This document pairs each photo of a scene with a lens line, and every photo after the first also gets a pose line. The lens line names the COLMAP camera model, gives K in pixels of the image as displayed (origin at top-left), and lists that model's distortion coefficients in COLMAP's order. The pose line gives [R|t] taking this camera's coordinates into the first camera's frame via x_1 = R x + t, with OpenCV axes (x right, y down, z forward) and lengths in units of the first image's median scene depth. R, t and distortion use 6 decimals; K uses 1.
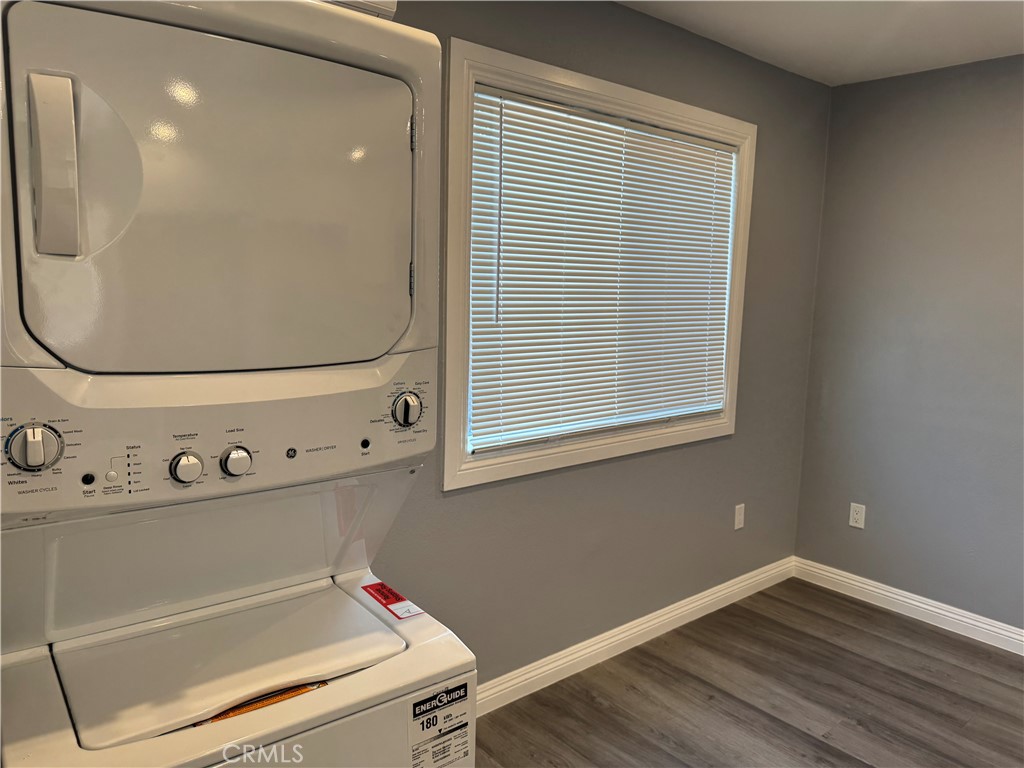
lens RADIAL K [[725.4, 0, 508.8], [0, 725.4, 380.1], [0, 0, 1]] dist [0.038112, -0.047492]
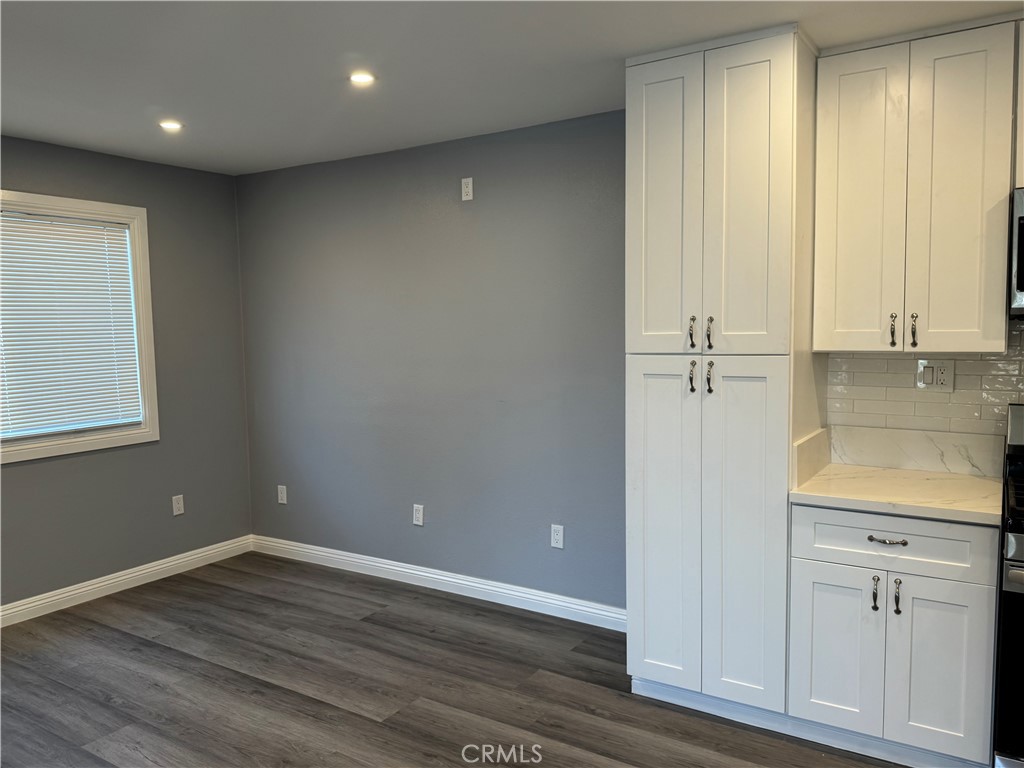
lens RADIAL K [[772.4, 0, 507.9], [0, 772.4, 382.2], [0, 0, 1]] dist [0.059473, -0.081267]
pose [[0.953863, -0.066384, 0.292810, 0.635369], [0.082705, 0.995615, -0.043702, 0.105426], [-0.288625, 0.065903, 0.955171, -0.650962]]
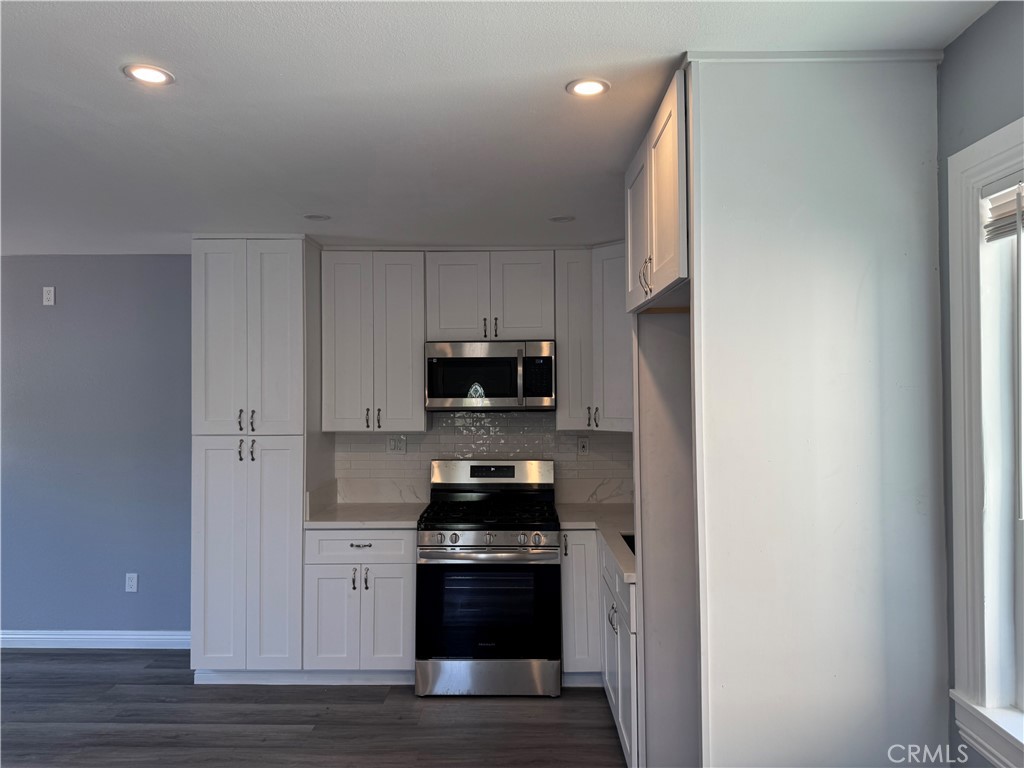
lens RADIAL K [[725.4, 0, 524.8], [0, 725.4, 386.0], [0, 0, 1]] dist [0.038112, -0.047492]
pose [[0.643473, -0.028858, 0.764924, 0.429772], [0.121473, 0.990476, -0.064819, 0.109301], [-0.755769, 0.134627, 0.640850, -1.114810]]
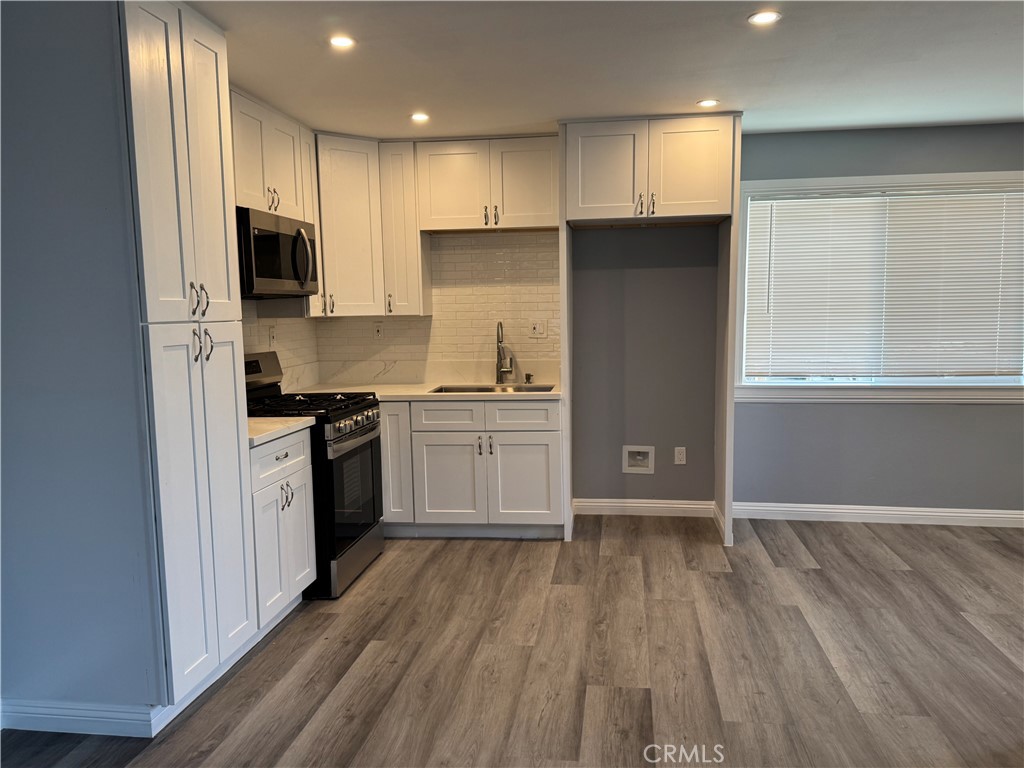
lens RADIAL K [[772.4, 0, 516.4], [0, 772.4, 385.5], [0, 0, 1]] dist [0.059473, -0.081267]
pose [[-0.675803, -0.086758, 0.731959, 0.143997], [0.098532, 0.973502, 0.206361, -0.048018], [-0.730467, 0.211581, -0.649347, 0.674195]]
